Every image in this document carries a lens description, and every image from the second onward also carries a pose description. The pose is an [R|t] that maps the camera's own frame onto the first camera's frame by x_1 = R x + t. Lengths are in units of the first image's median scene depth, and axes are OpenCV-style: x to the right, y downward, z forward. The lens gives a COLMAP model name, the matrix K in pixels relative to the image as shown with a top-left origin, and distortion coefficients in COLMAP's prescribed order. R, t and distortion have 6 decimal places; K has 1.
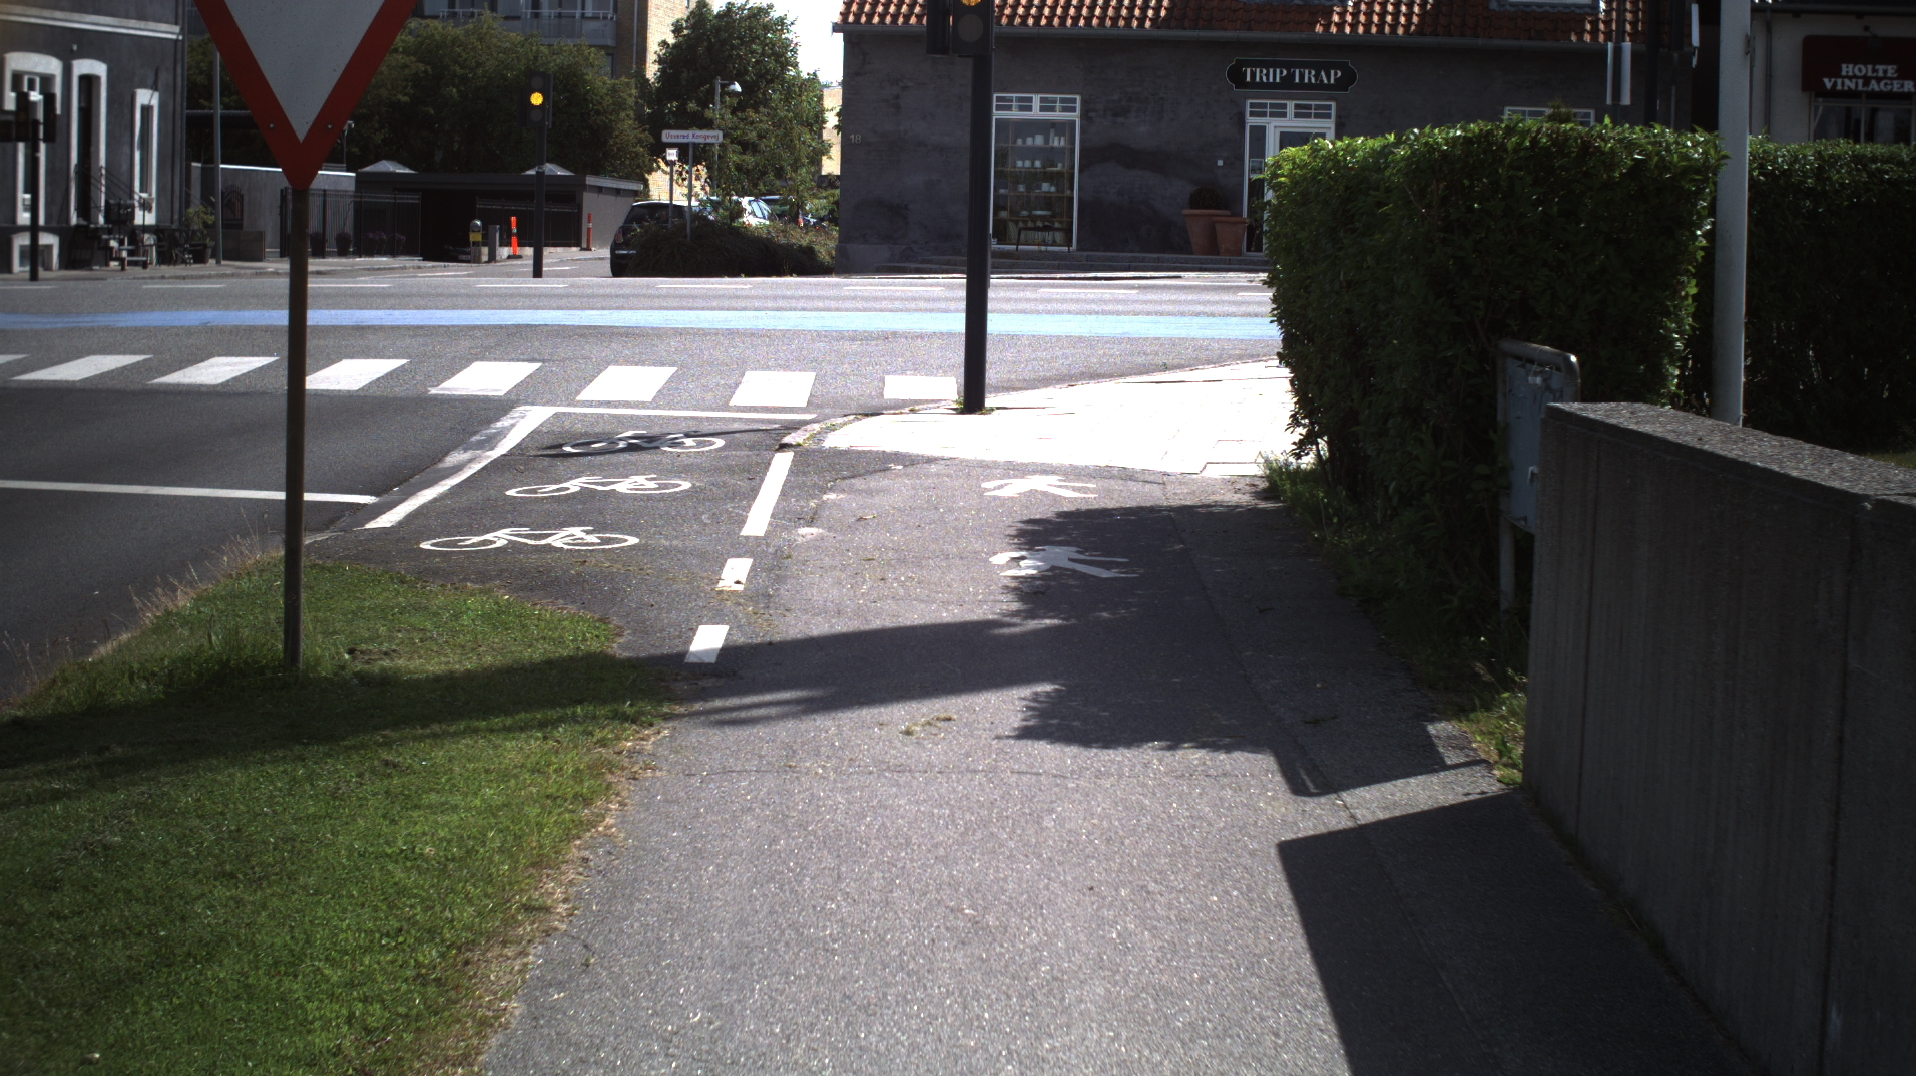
lens RADIAL K [[3545.1, 0, 969.1], [0, 3545.1, 535.5], [0, 0, 1]] dist [-0.256102, 0.000000]
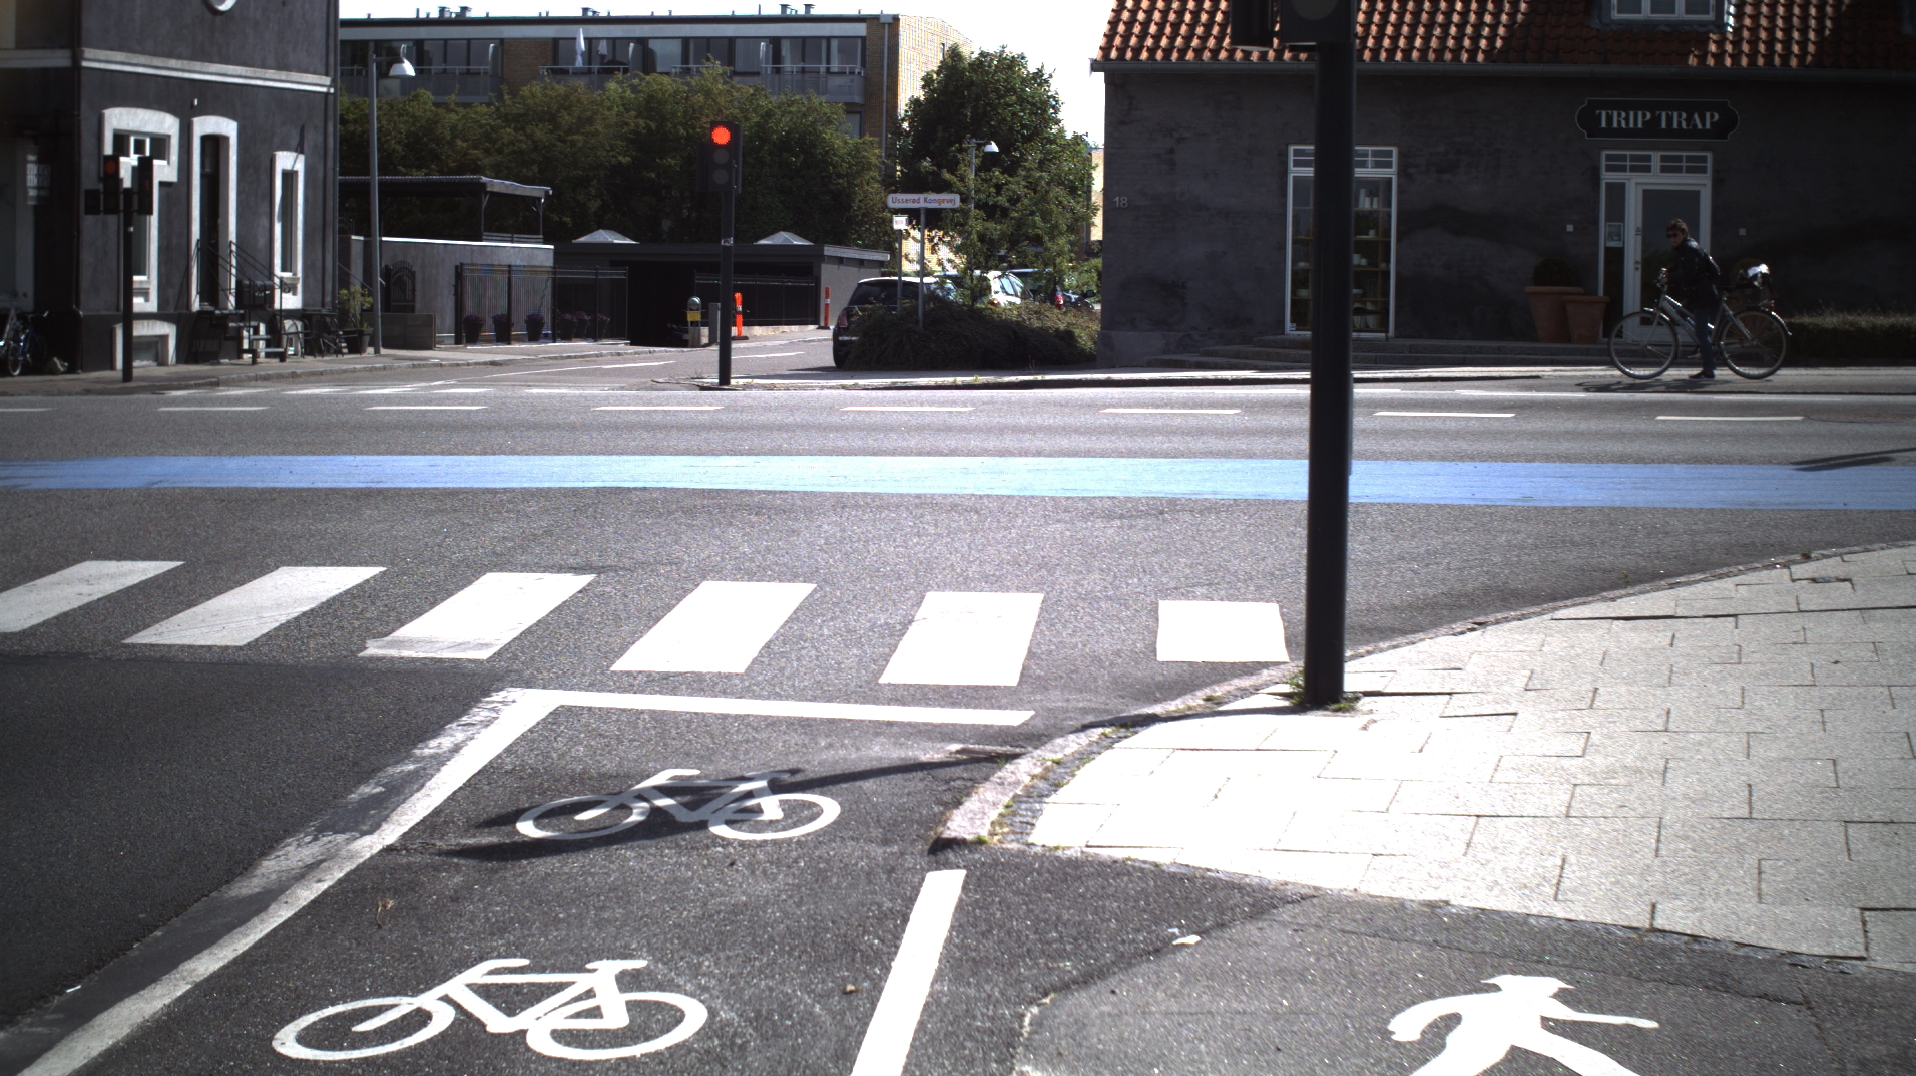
lens RADIAL K [[3545.1, 0, 945.4], [0, 3545.1, 531.8], [0, 0, 1]] dist [-0.256102, 0.000000]
pose [[0.996457, -0.004748, -0.083969, -0.004510], [0.003160, 0.999814, -0.019038, -0.021530], [0.084044, 0.018705, 0.996286, 0.191396]]
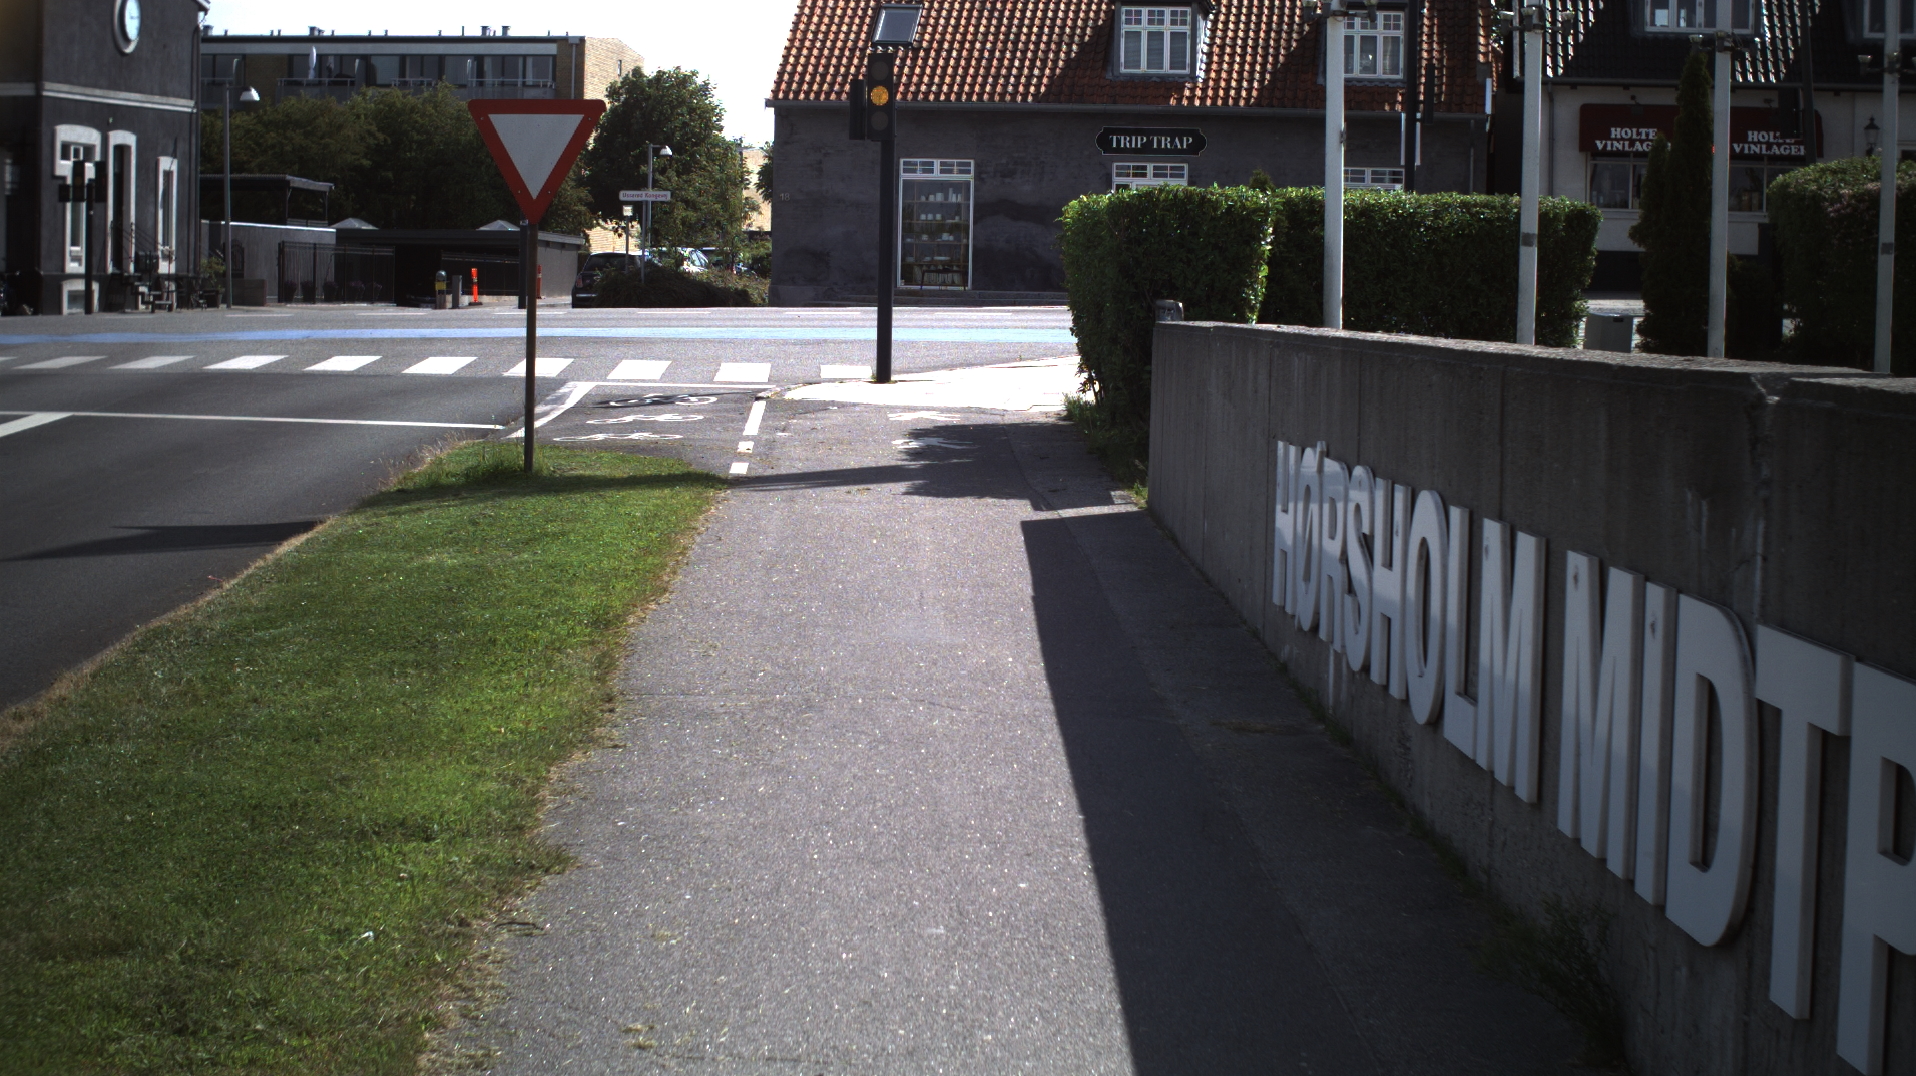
lens RADIAL K [[3545.1, 0, 949.0], [0, 3545.1, 535.2], [0, 0, 1]] dist [-0.256102, 0.000000]
pose [[0.999813, -0.006561, 0.018194, 0.000607], [0.006853, 0.999848, -0.016053, 0.021462], [-0.018086, 0.016175, 0.999706, -0.192179]]
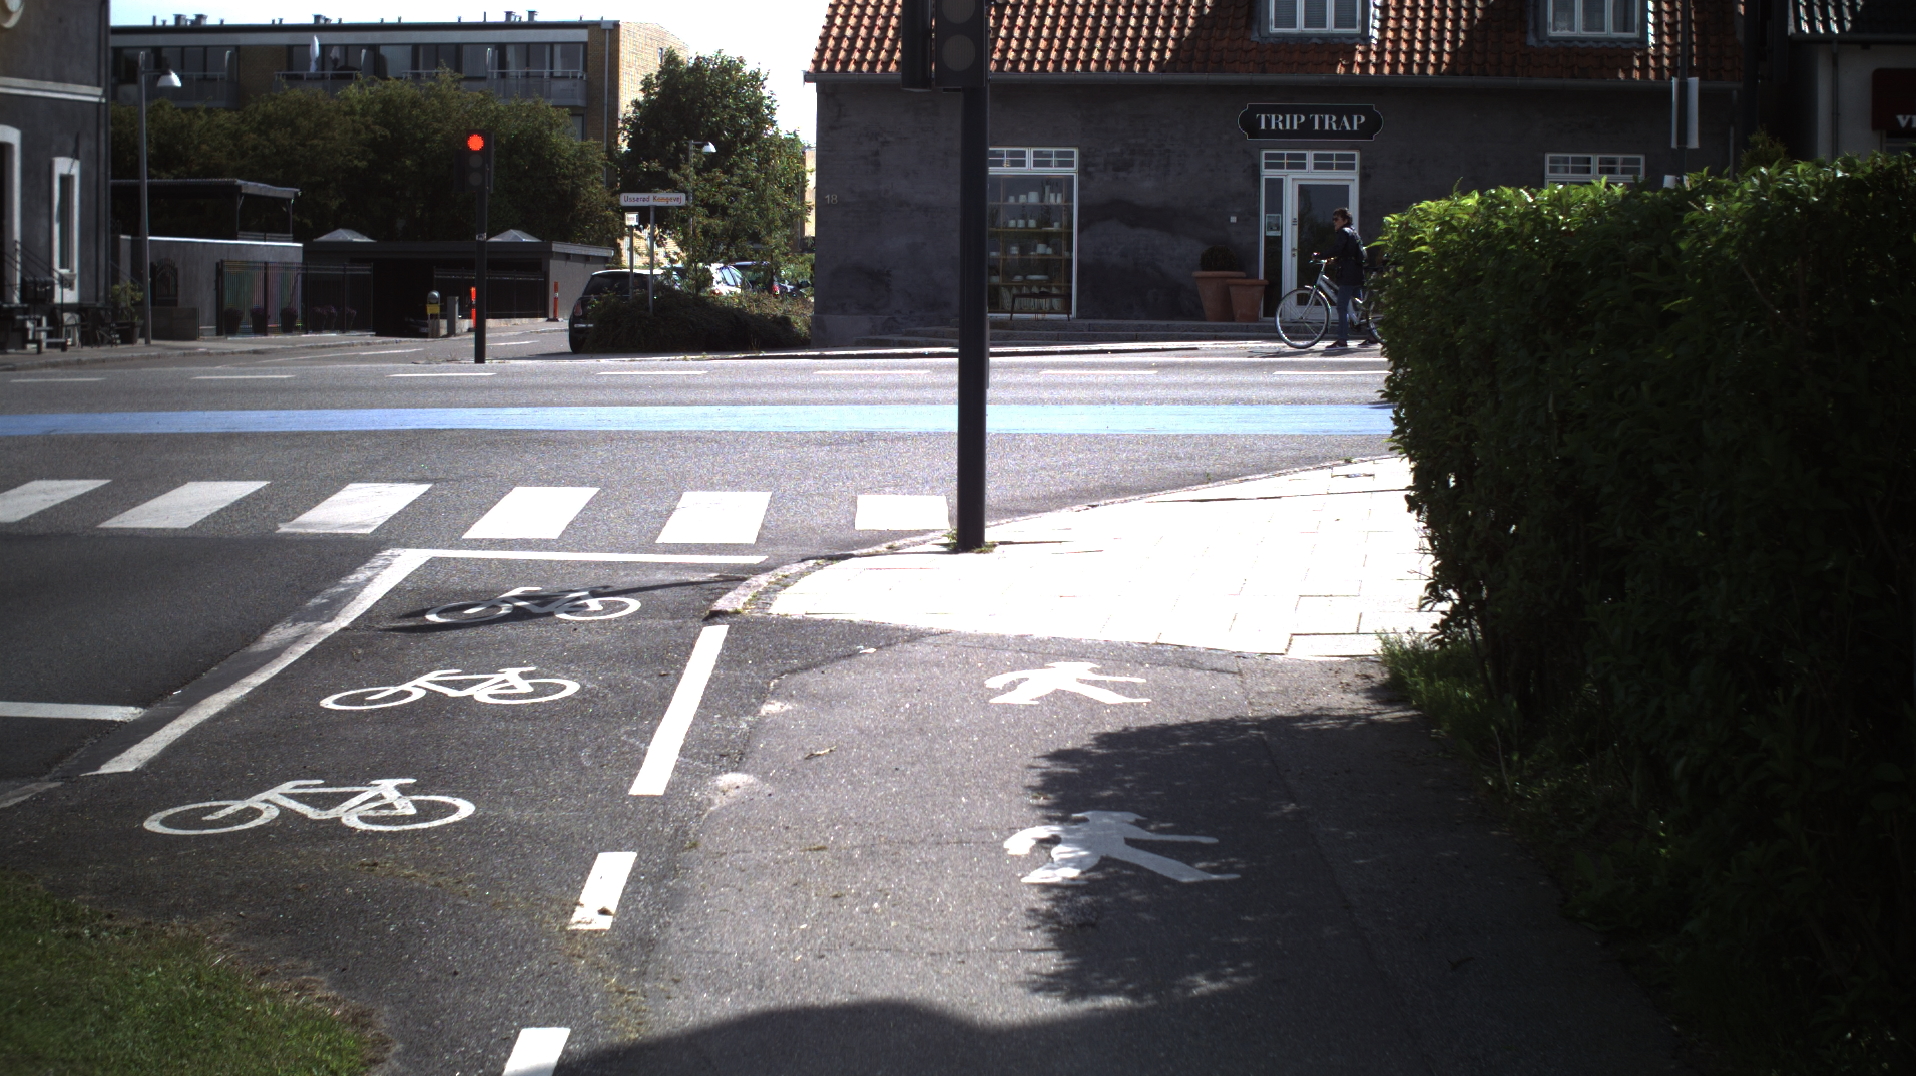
lens RADIAL K [[3545.1, 0, 974.6], [0, 3545.1, 537.5], [0, 0, 1]] dist [-0.256102, 0.000000]
pose [[0.999871, -0.015504, 0.004120, -0.000385], [0.015568, 0.999752, -0.015901, -0.010566], [-0.003872, 0.015963, 0.999865, 0.094838]]
